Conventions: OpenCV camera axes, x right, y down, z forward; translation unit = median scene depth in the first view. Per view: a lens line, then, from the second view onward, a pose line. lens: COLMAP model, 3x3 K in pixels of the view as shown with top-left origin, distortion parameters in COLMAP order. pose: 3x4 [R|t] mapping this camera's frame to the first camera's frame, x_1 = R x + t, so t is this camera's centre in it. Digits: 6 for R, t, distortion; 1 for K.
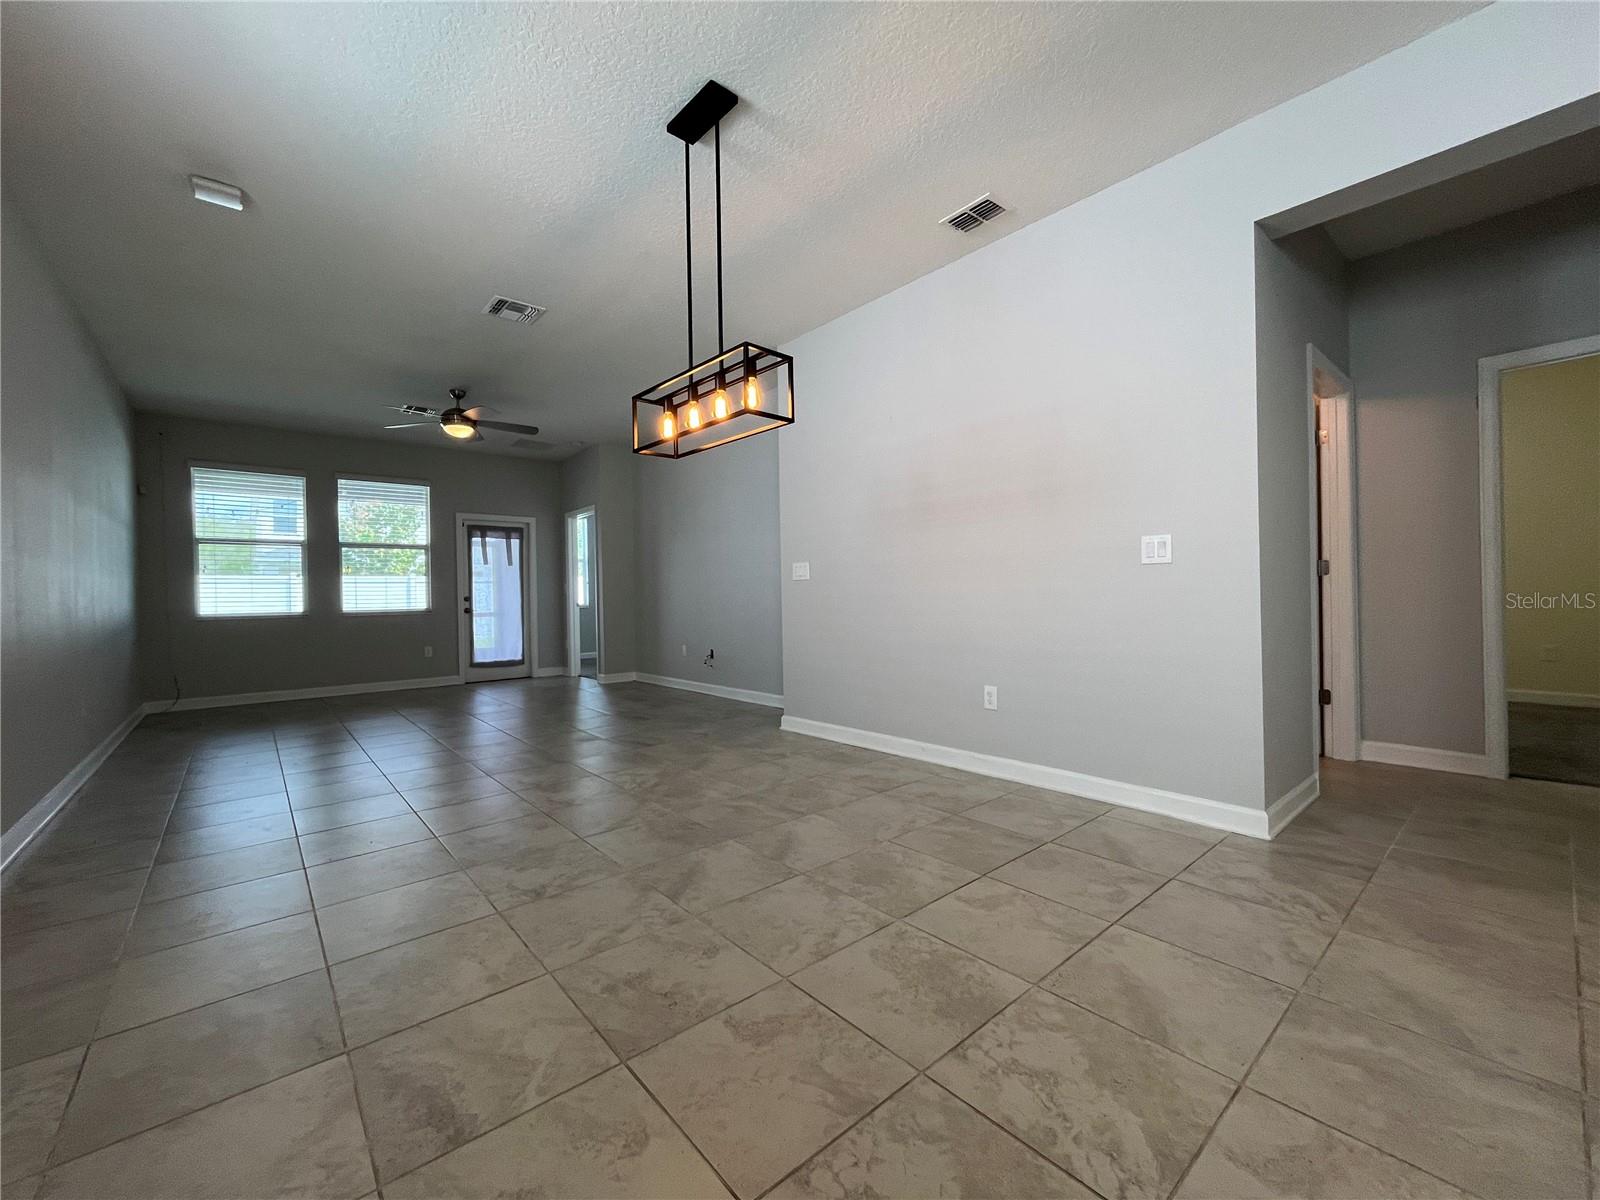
lens RADIAL K [[648.8, 0, 785.7], [0, 648.8, 599.1], [0, 0, 1]] dist [-0.000759, -0.001253]
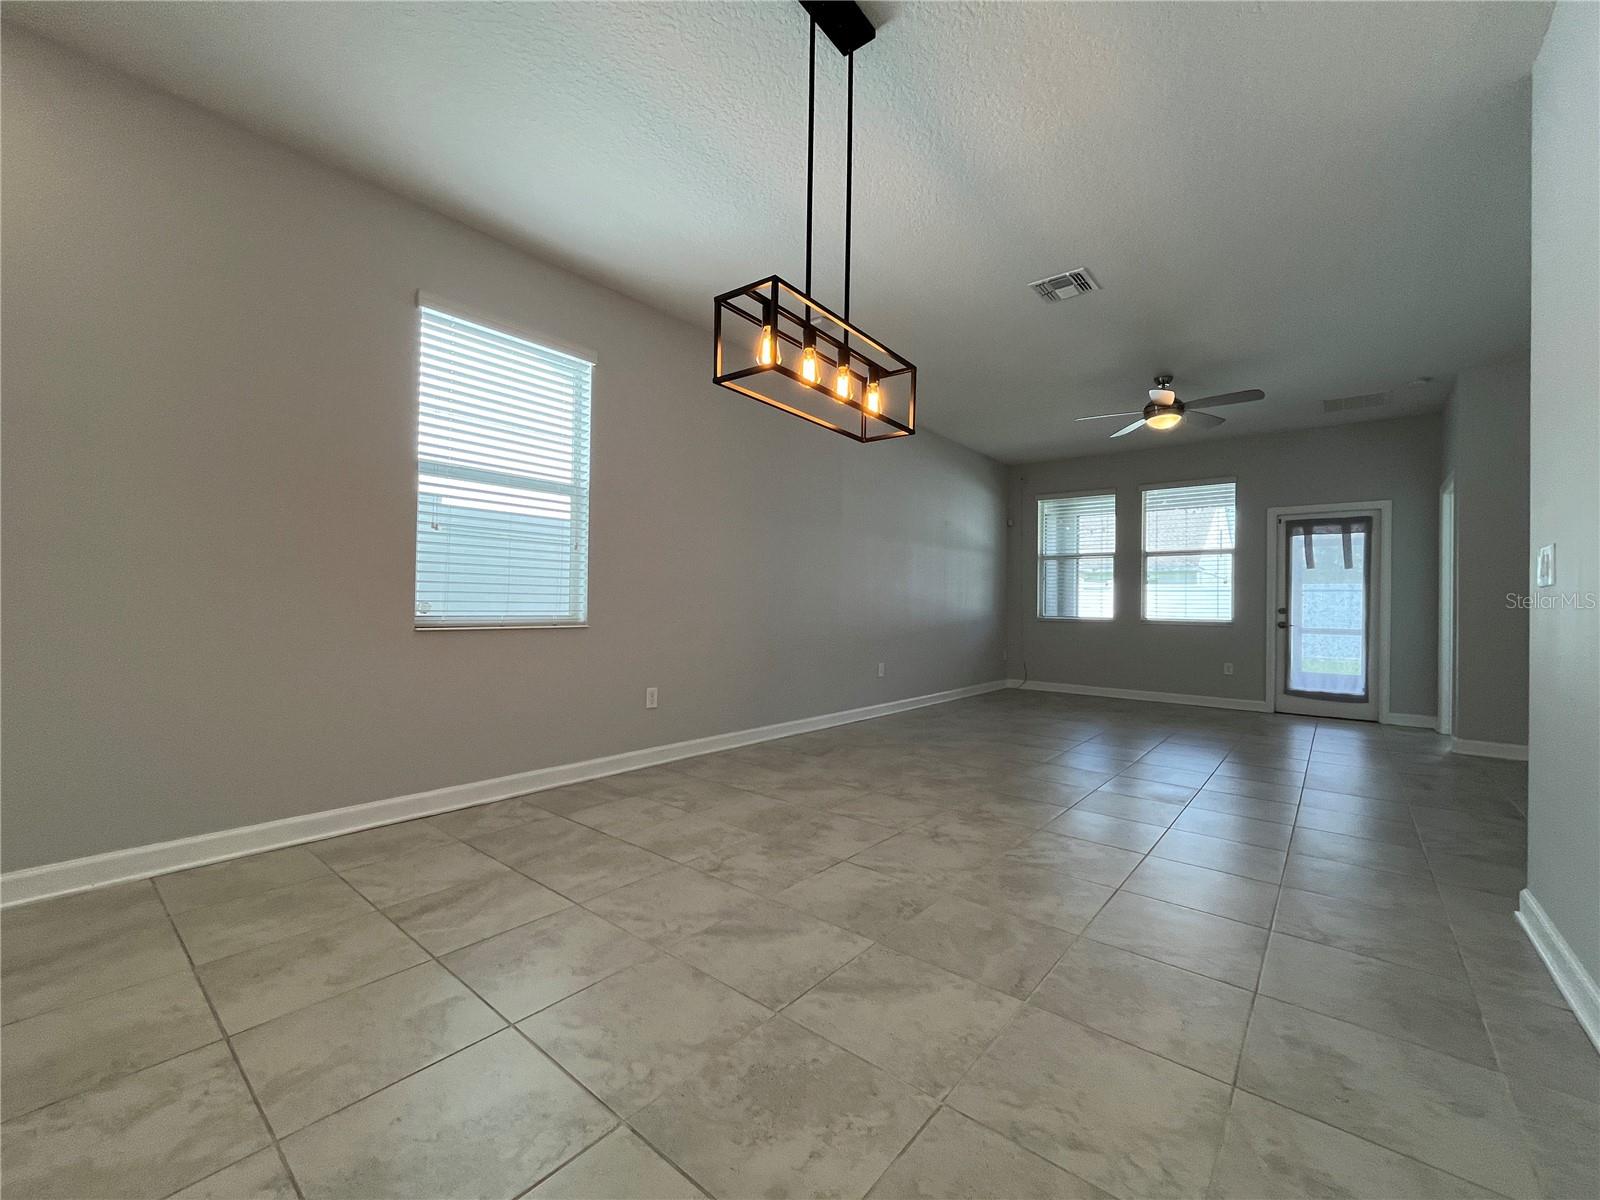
lens RADIAL K [[648.8, 0, 817.6], [0, 648.8, 605.2], [0, 0, 1]] dist [-0.000759, -0.001253]
pose [[0.195197, 0.023764, -0.980476, 0.222028], [-0.025589, 0.999489, 0.019131, -0.008737], [0.980430, 0.021356, 0.195705, 0.282197]]
